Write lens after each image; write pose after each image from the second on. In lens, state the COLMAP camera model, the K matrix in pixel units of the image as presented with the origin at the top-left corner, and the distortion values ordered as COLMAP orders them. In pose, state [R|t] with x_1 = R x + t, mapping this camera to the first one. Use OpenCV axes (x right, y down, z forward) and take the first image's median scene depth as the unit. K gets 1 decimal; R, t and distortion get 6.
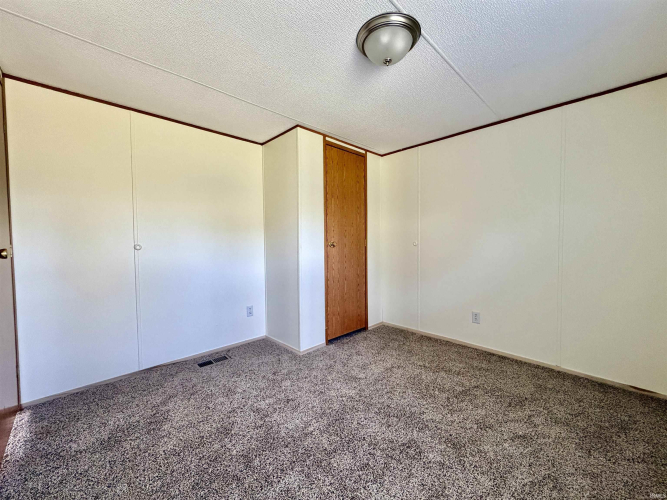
lens RADIAL K [[266.2, 0, 330.4], [0, 266.2, 249.7], [0, 0, 1]] dist [-0.000697, -0.000052]
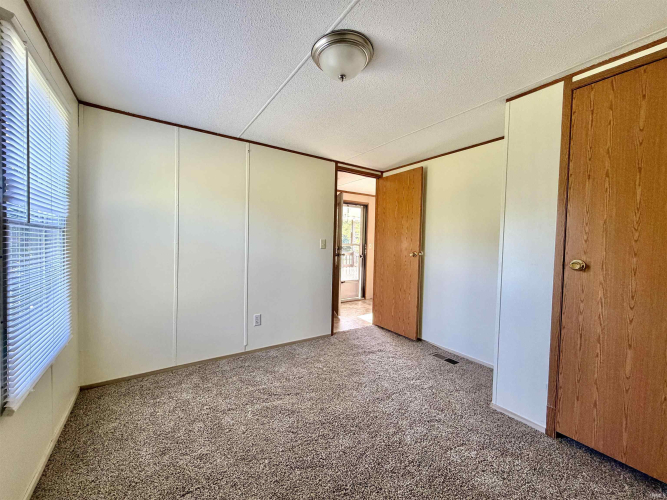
lens RADIAL K [[266.2, 0, 330.4], [0, 266.2, 249.7], [0, 0, 1]] dist [-0.000697, -0.000052]
pose [[-0.170418, 0.029406, -0.984933, 0.629129], [-0.054720, 0.997730, 0.039256, -0.047284], [0.983851, 0.060586, -0.168422, 0.590131]]
